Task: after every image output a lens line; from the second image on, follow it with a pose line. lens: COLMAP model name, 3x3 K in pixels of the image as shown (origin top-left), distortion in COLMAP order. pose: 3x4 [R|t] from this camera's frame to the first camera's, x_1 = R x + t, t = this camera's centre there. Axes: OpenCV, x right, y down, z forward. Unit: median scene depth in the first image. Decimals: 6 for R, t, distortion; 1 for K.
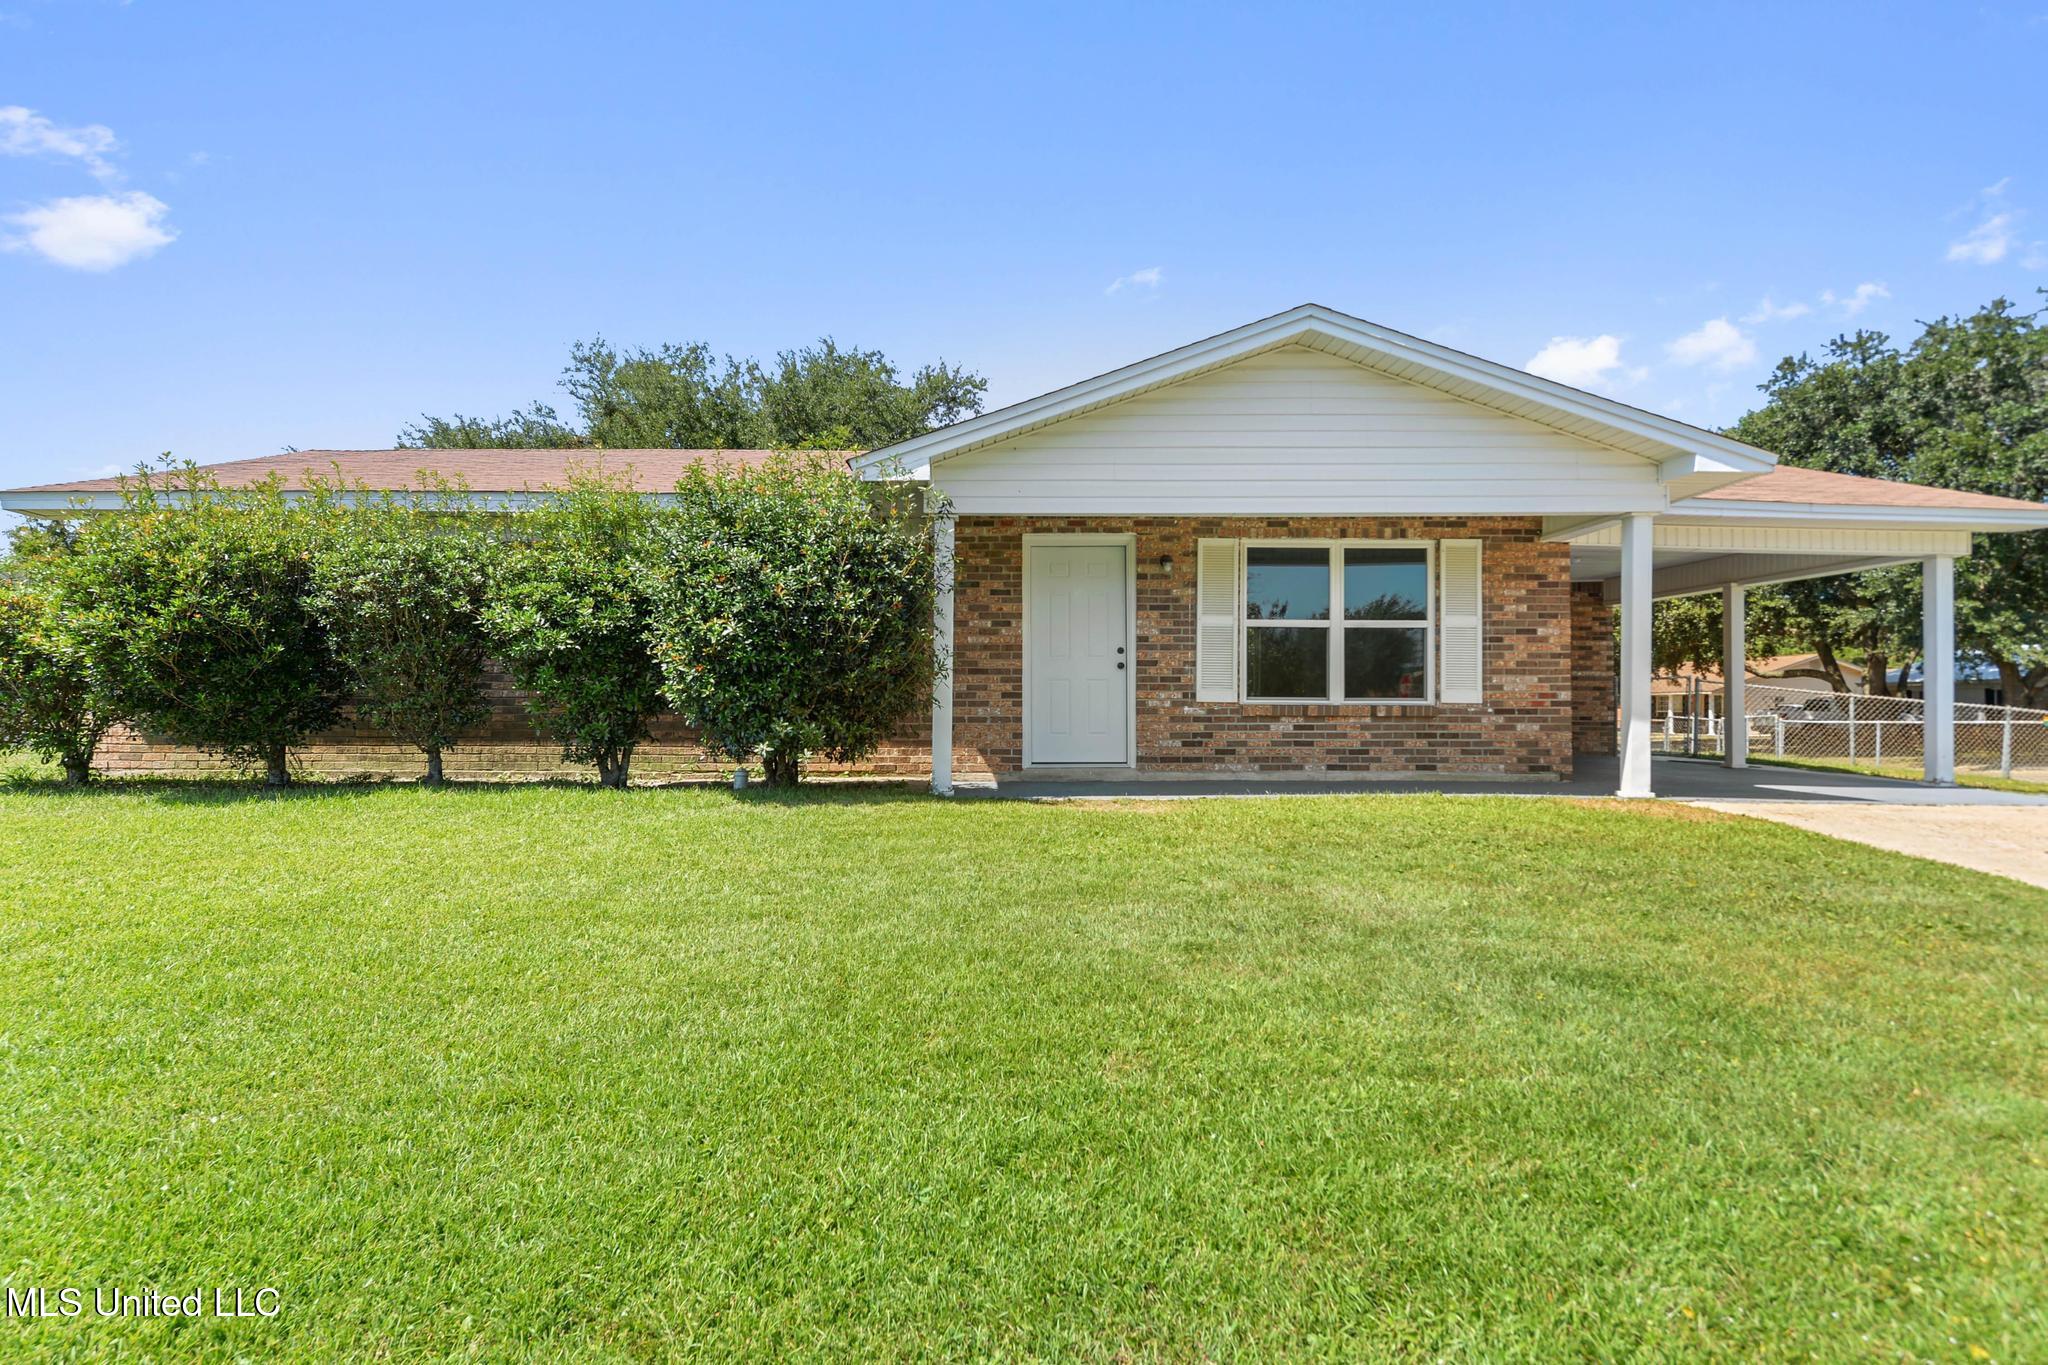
lens RADIAL K [[1124.2, 0, 1023.4], [0, 1124.2, 674.3], [0, 0, 1]] dist [-0.025230, -0.000226]
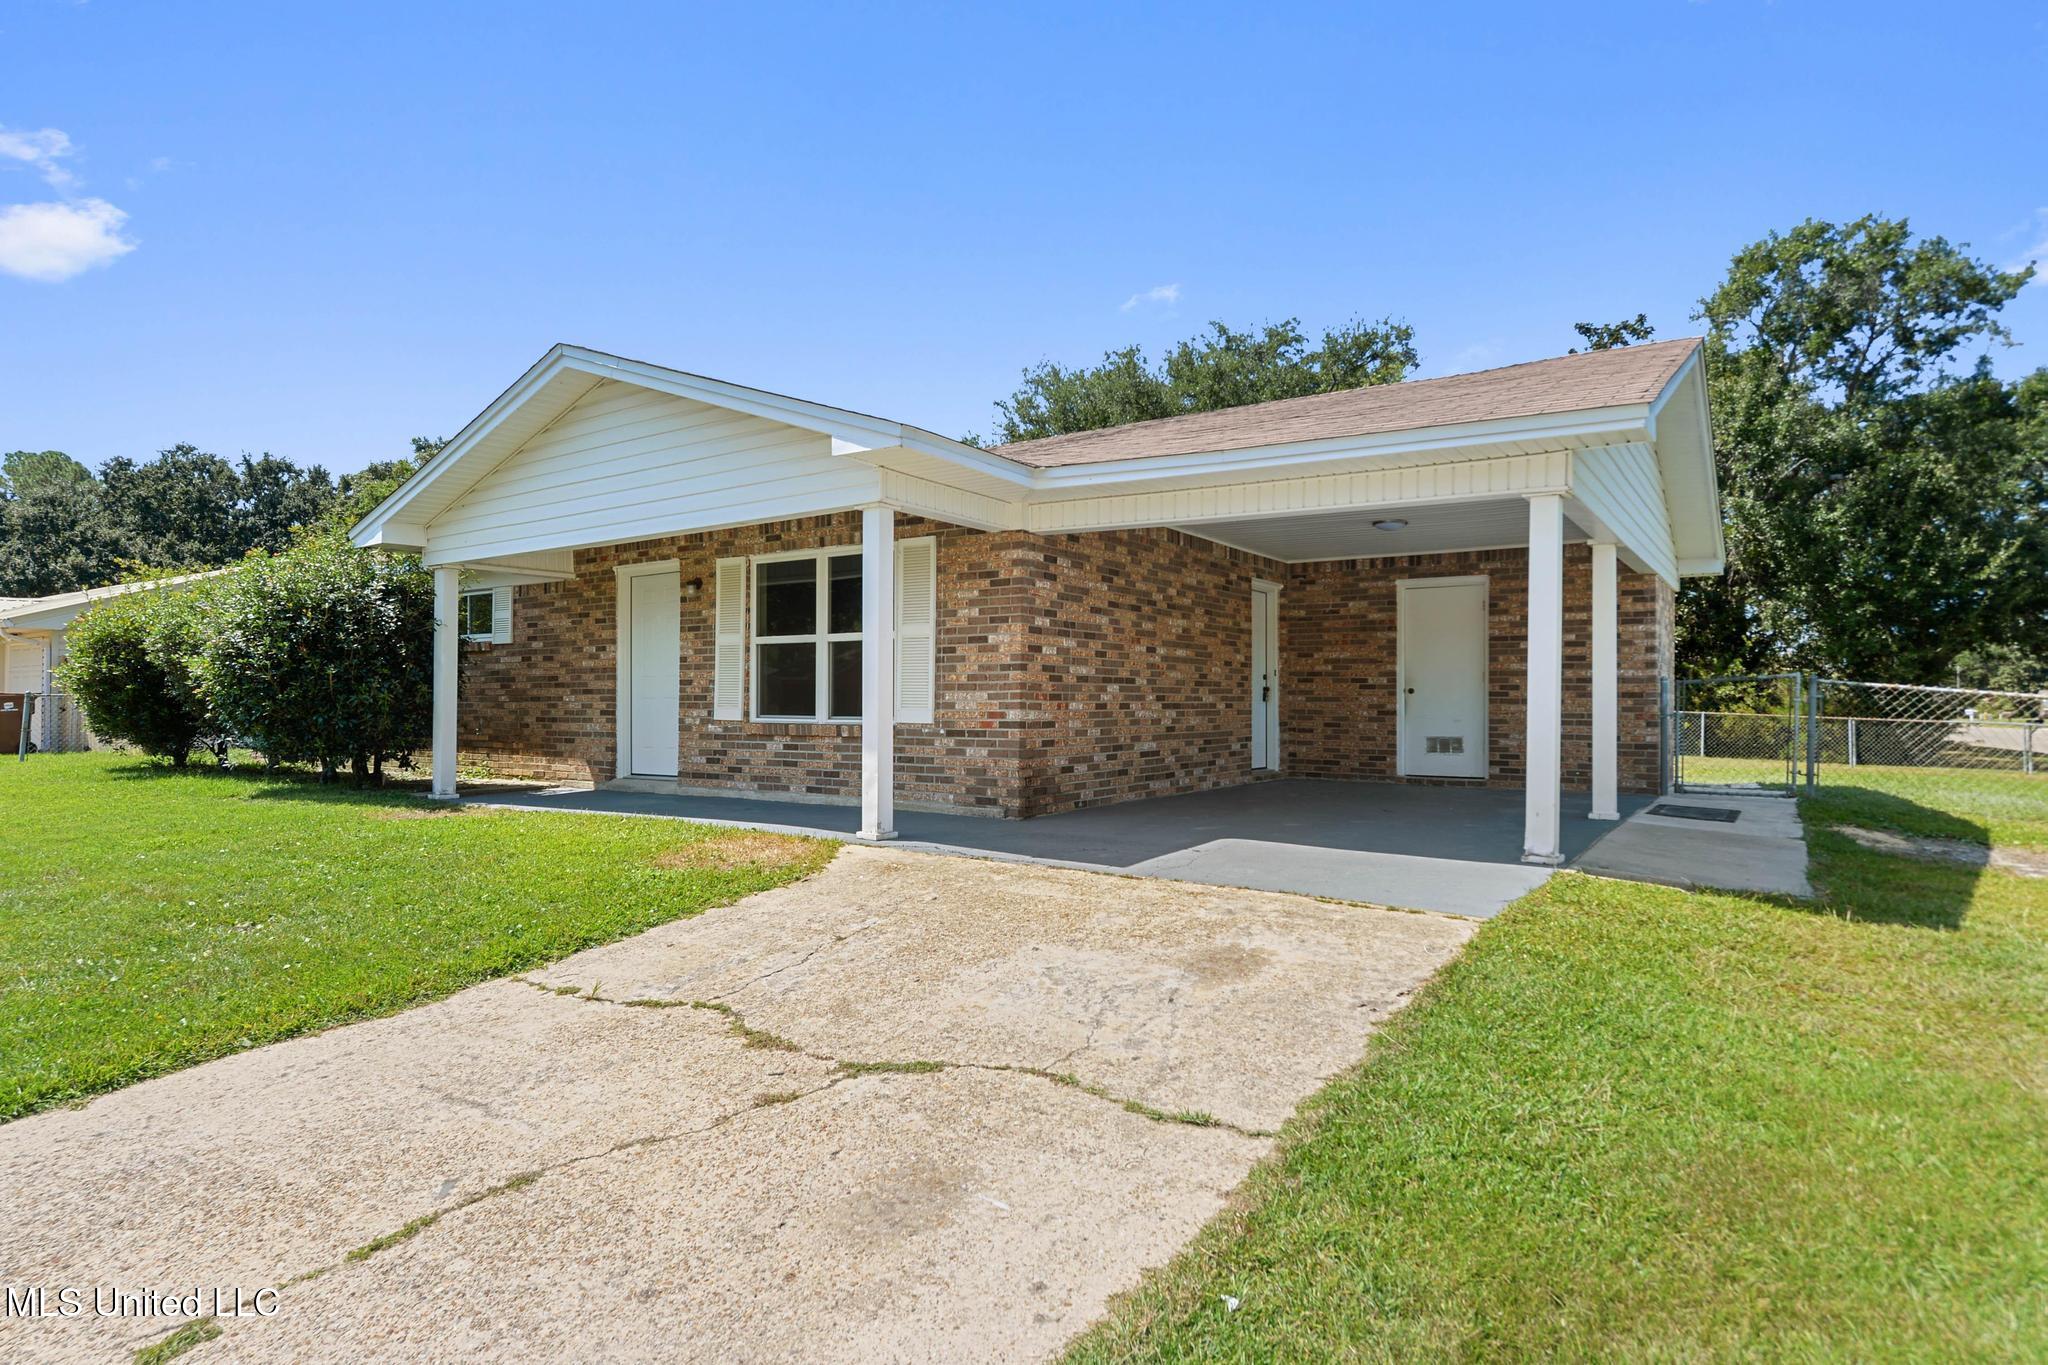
lens RADIAL K [[1133.8, 0, 1021.5], [0, 1133.8, 702.4], [0, 0, 1]] dist [0.000174, -0.000162]
pose [[0.822652, -0.002504, -0.568540, 0.967201], [0.001482, 0.999996, -0.002260, 0.011525], [0.568543, 0.001016, 0.822653, 0.310836]]
